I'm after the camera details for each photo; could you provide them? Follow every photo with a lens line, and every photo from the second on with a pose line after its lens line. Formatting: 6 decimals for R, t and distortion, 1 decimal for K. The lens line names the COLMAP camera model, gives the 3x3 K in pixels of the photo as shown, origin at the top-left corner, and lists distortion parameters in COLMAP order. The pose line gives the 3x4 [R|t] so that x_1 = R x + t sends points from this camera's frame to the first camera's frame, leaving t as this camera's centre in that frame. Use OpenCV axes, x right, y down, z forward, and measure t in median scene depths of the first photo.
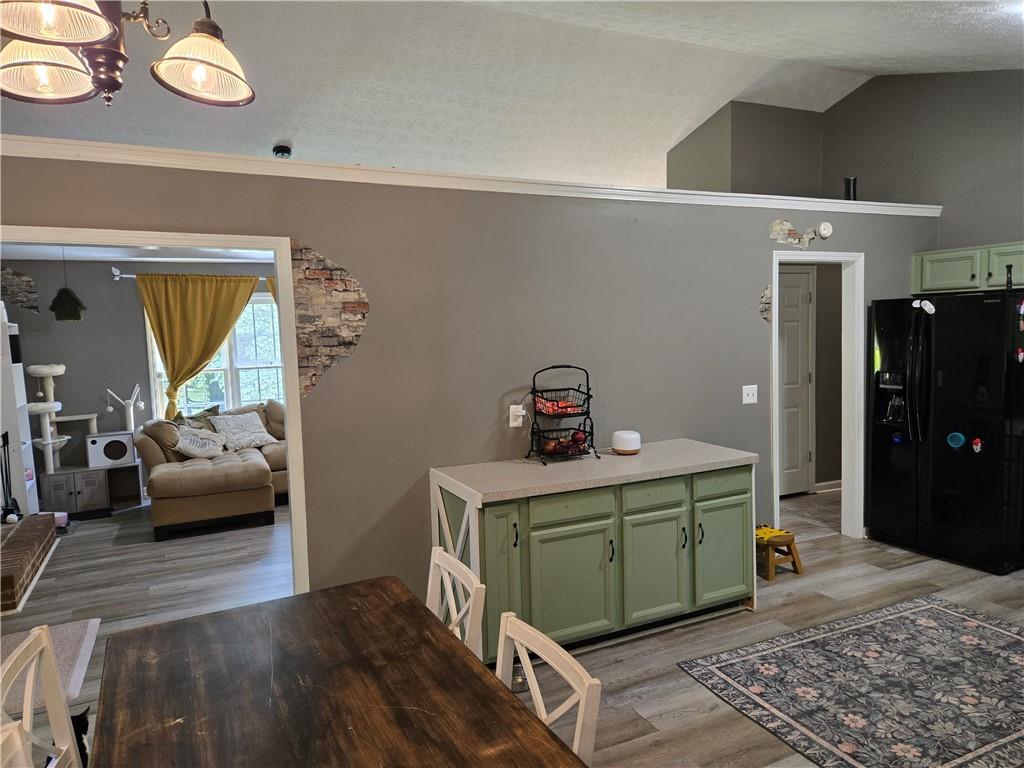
lens RADIAL K [[683.7, 0, 520.8], [0, 683.7, 385.0], [0, 0, 1]] dist [0.071621, -0.052271]
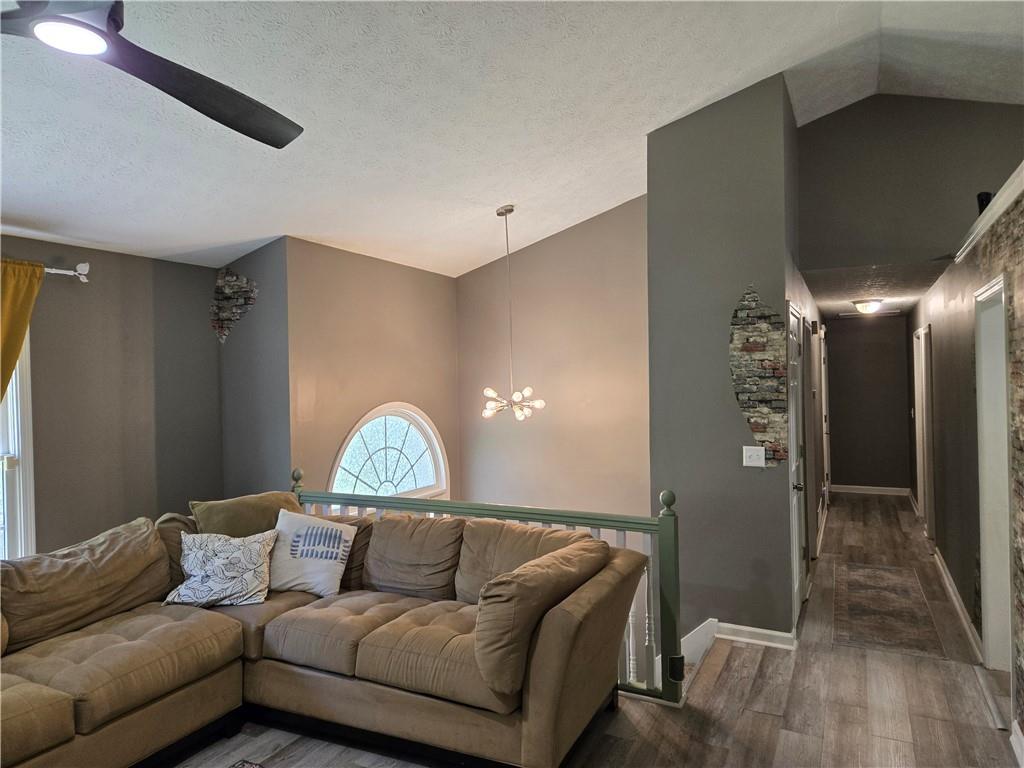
lens RADIAL K [[683.7, 0, 520.3], [0, 683.7, 382.3], [0, 0, 1]] dist [0.071621, -0.052271]
pose [[0.789766, 0.013566, 0.613258, -0.544584], [0.042867, 0.996091, -0.077239, -0.069166], [-0.611908, 0.087289, 0.786097, 0.981967]]
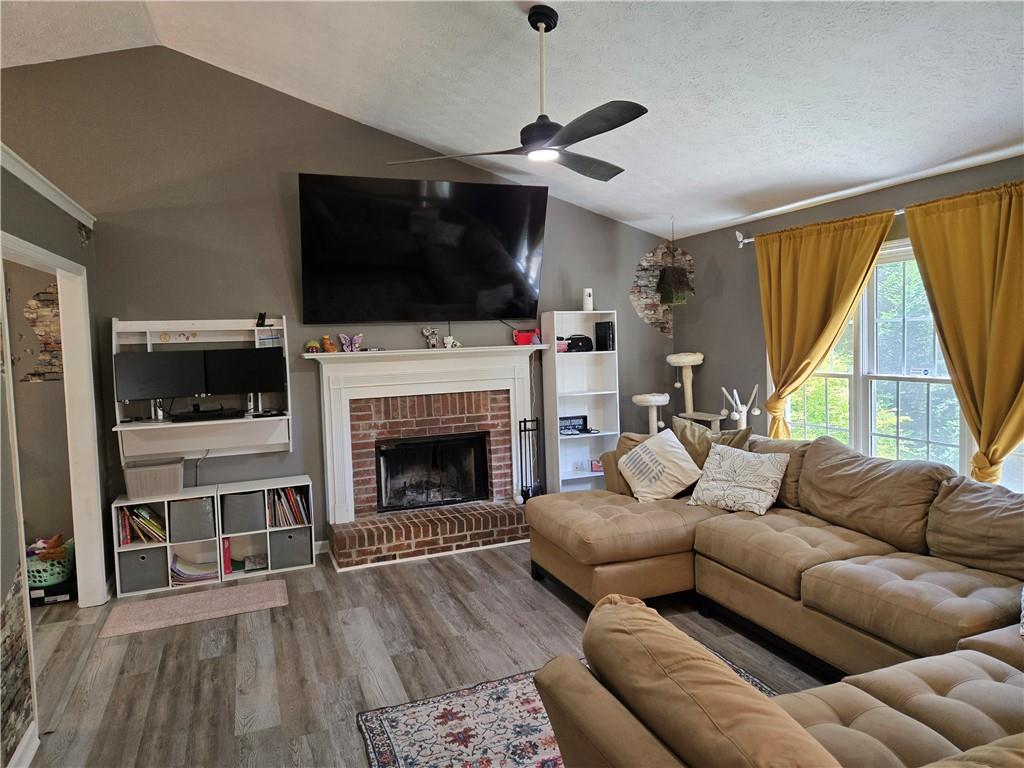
lens RADIAL K [[683.7, 0, 508.3], [0, 683.7, 379.6], [0, 0, 1]] dist [0.071621, -0.052271]
pose [[-0.084402, 0.100053, -0.991396, 0.395782], [-0.049470, 0.993298, 0.104457, -0.136668], [0.995203, 0.057861, -0.078887, 1.522139]]
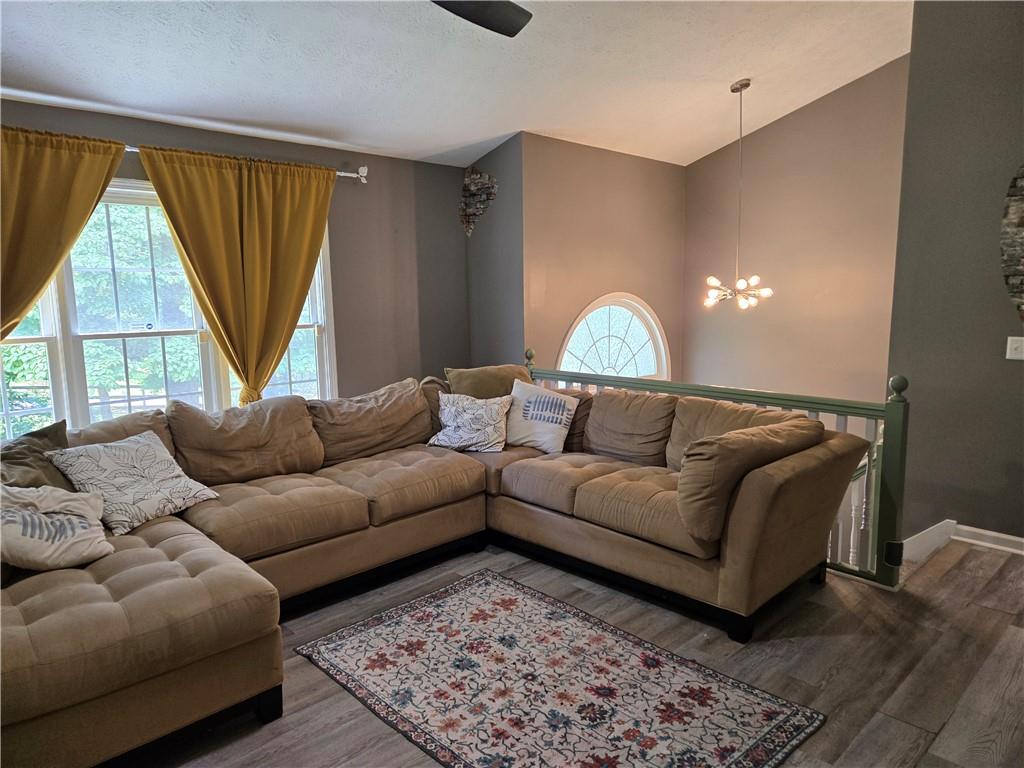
lens RADIAL K [[683.7, 0, 515.6], [0, 683.7, 382.8], [0, 0, 1]] dist [0.071621, -0.052271]
pose [[0.950467, -0.023665, 0.309923, -0.555959], [0.010158, 0.998930, 0.045125, -0.022217], [-0.310659, -0.039742, 0.949690, 0.911592]]
